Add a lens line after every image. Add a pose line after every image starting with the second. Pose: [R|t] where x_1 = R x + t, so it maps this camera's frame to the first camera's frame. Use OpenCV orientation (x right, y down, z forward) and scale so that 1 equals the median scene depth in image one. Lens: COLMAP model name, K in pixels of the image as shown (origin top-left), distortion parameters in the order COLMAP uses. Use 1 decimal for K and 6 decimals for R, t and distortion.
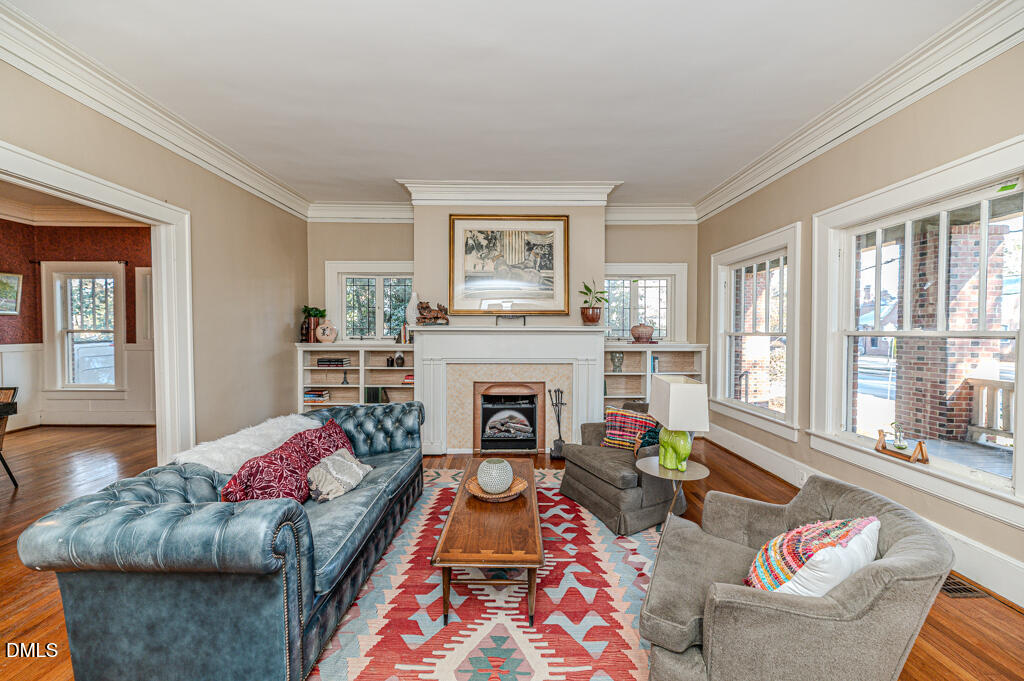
lens RADIAL K [[407.9, 0, 510.7], [0, 407.9, 339.2], [0, 0, 1]] dist [-0.002191, -0.000100]
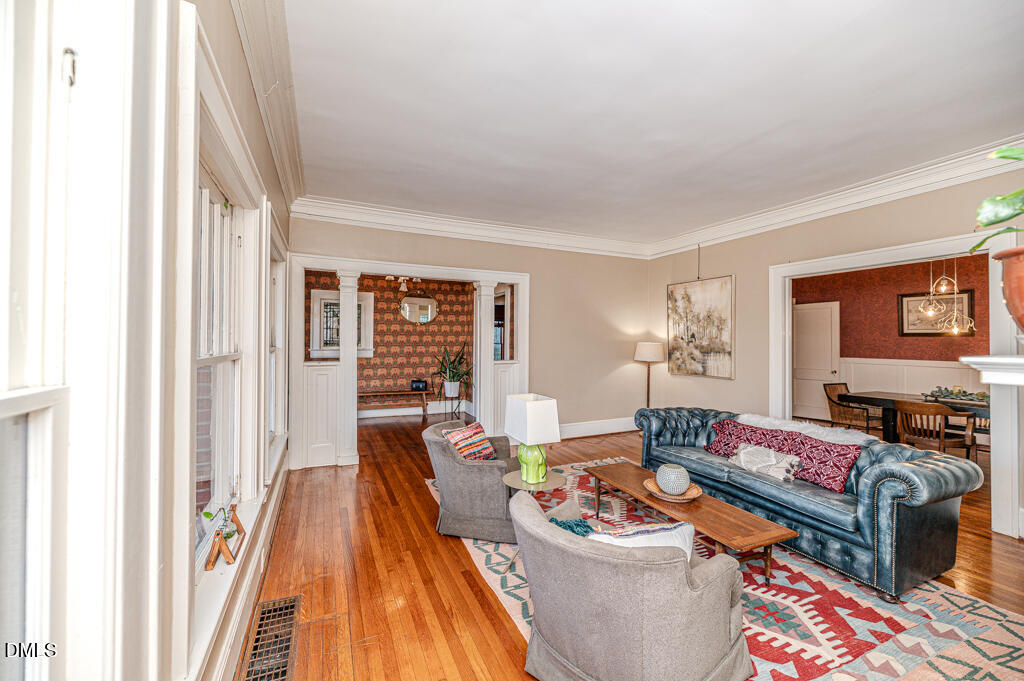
lens RADIAL K [[407.9, 0, 507.2], [0, 407.9, 339.4], [0, 0, 1]] dist [-0.002191, -0.000100]
pose [[-0.919605, -0.010326, -0.392709, 0.474734], [-0.014479, 0.999866, 0.007617, -0.036432], [0.392577, 0.012691, -0.919631, 1.040814]]
